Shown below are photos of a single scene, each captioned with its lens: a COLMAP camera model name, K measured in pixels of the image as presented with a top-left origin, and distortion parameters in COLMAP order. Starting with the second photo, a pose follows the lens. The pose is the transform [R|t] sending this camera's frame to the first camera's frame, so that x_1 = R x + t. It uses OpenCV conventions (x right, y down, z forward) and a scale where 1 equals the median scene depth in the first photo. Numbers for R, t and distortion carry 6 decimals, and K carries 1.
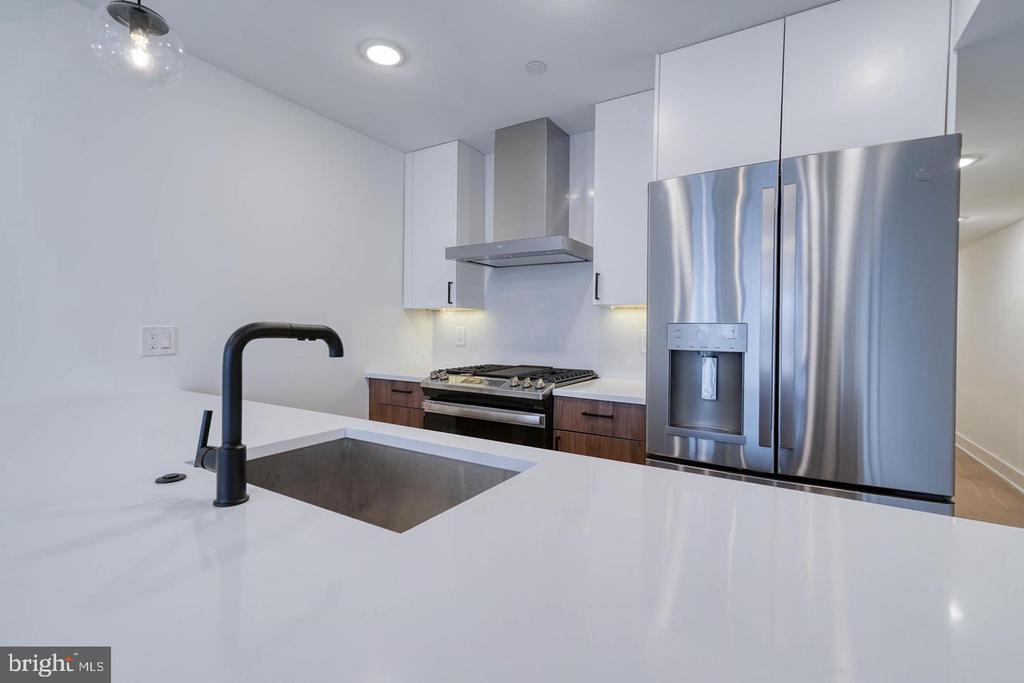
lens RADIAL K [[473.5, 0, 509.2], [0, 473.5, 337.3], [0, 0, 1]] dist [-0.013179, 0.008269]
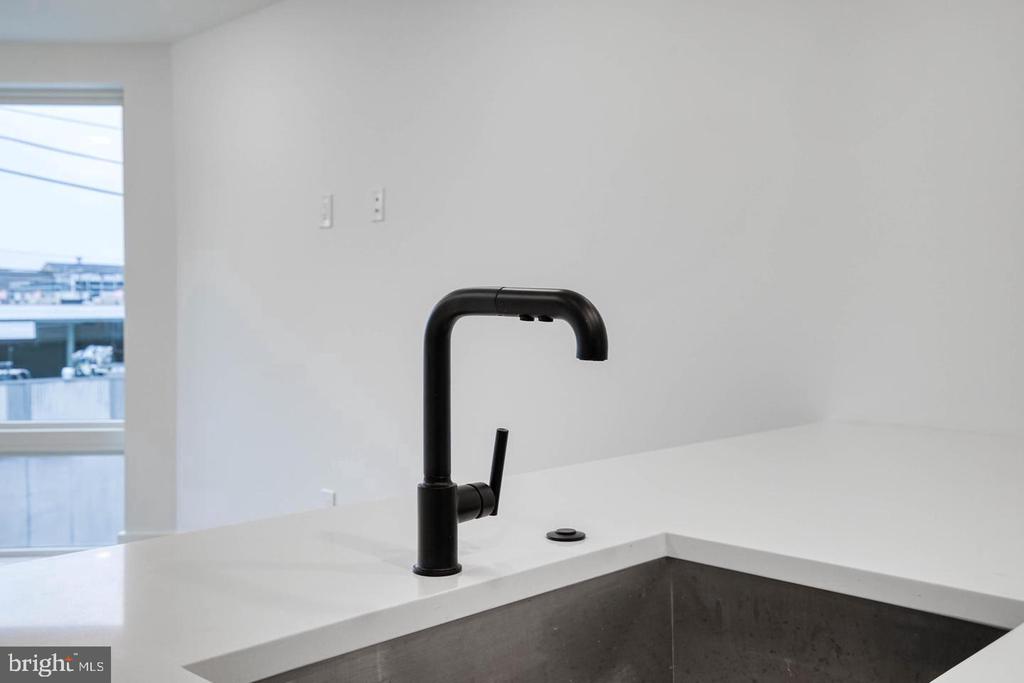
lens RADIAL K [[999.6, 0, 520.1], [0, 999.6, 340.3], [0, 0, 1]] dist [0.103063, 0.000000]
pose [[-0.255638, 0.022720, -0.966506, 0.216434], [-0.015269, 0.999504, 0.027534, -0.000660], [0.966652, 0.021796, -0.255164, 0.447396]]
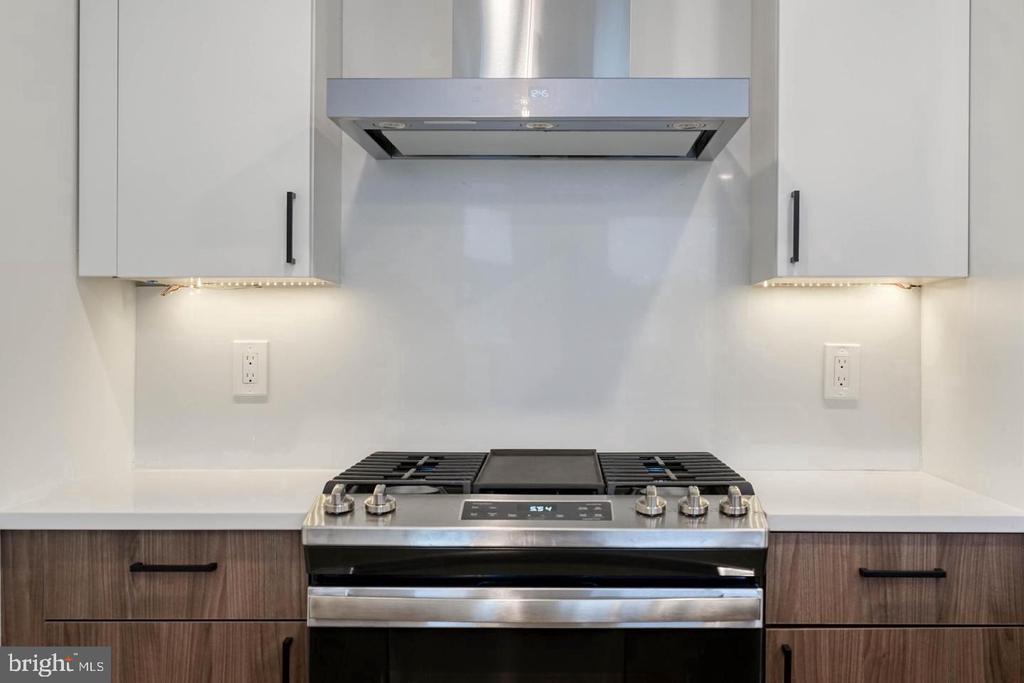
lens RADIAL K [[1177.7, 0, 514.3], [0, 1177.7, 343.0], [0, 0, 1]] dist [-0.017751, 0.000000]
pose [[0.839406, -0.010866, 0.543396, -0.489982], [0.017430, 0.999824, -0.006932, -0.013478], [-0.543225, 0.015291, 0.839448, 0.330582]]
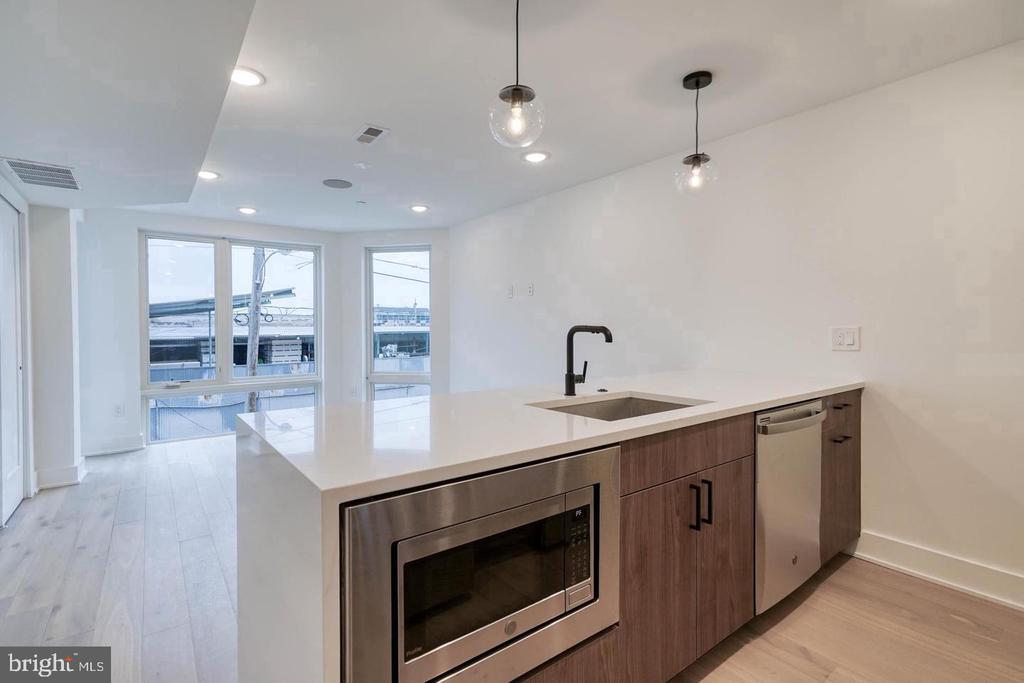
lens RADIAL K [[492.7, 0, 520.2], [0, 492.7, 328.8], [0, 0, 1]] dist [-0.007985, 0.006503]
pose [[-0.368514, -0.006493, -0.929600, 0.619083], [-0.018306, 0.999832, 0.000273, -0.002885], [0.929442, 0.017118, -0.368571, 0.533559]]
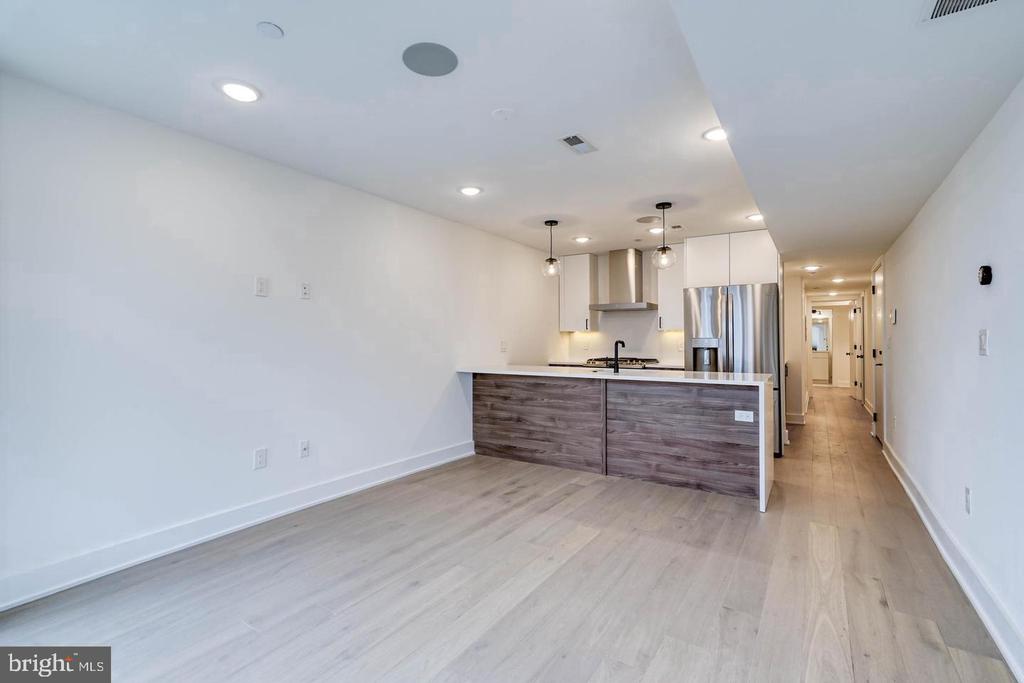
lens RADIAL K [[473.5, 0, 498.8], [0, 473.5, 333.7], [0, 0, 1]] dist [-0.013179, 0.008269]
pose [[0.998920, -0.010695, -0.045209, -0.517253], [0.009292, 0.999472, -0.031130, 0.015402], [0.045518, 0.030676, 0.998492, -1.407014]]
